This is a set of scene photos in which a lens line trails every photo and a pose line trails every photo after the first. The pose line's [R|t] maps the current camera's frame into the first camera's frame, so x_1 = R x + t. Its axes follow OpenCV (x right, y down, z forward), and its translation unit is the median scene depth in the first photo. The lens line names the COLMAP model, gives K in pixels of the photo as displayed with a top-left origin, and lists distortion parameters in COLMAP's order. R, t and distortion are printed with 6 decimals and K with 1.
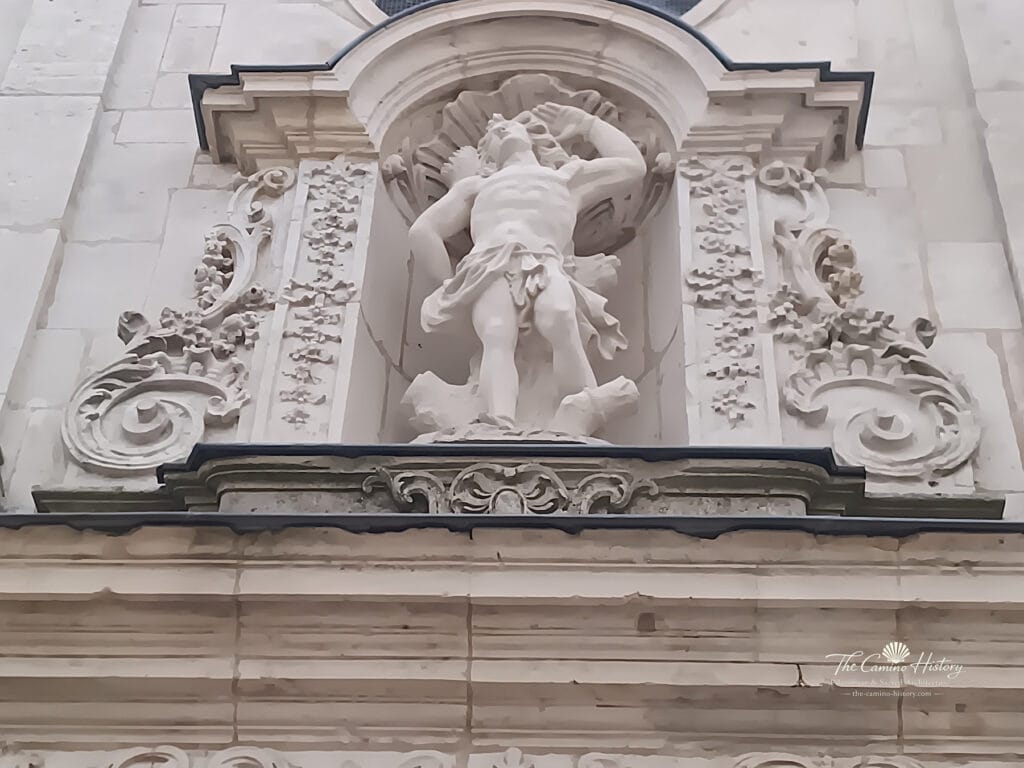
lens RADIAL K [[1982.3, 0, 501.5], [0, 1982.3, 384.2], [0, 0, 1]] dist [0.089473, 0.000000]
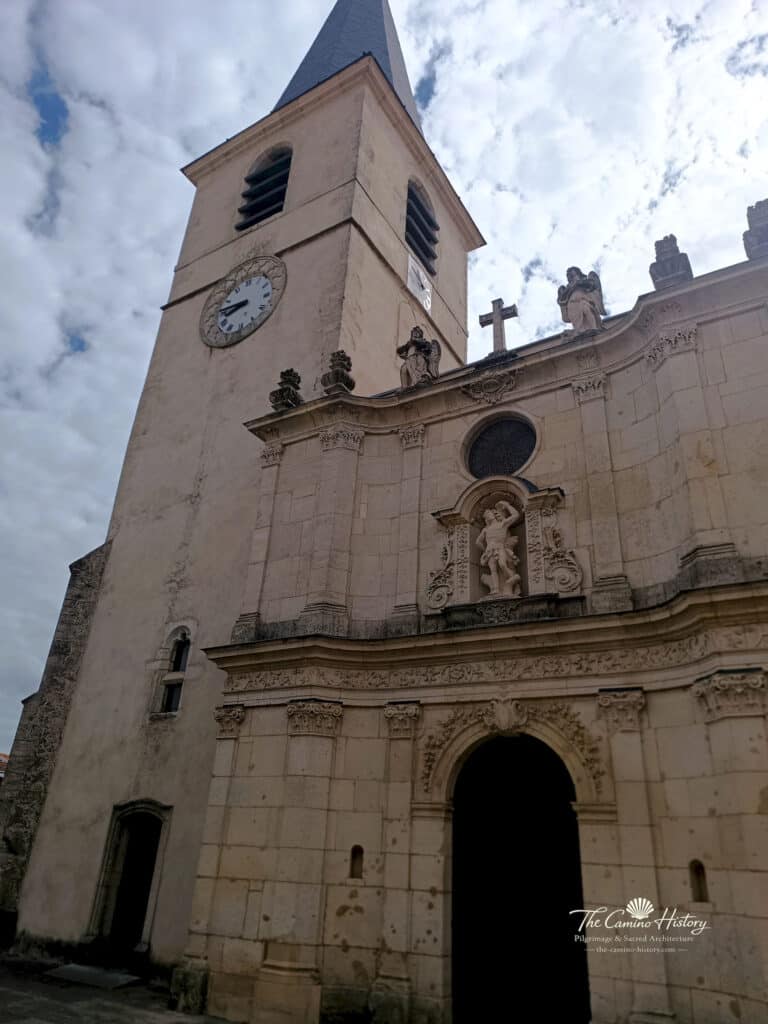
lens RADIAL K [[703.3, 0, 376.9], [0, 703.3, 504.9], [0, 0, 1]] dist [0.055695, -0.059396]
pose [[0.877792, -0.212277, -0.429441, 0.575331], [0.335003, 0.912814, 0.233545, -0.731089], [0.342423, -0.348868, 0.872375, -0.721077]]
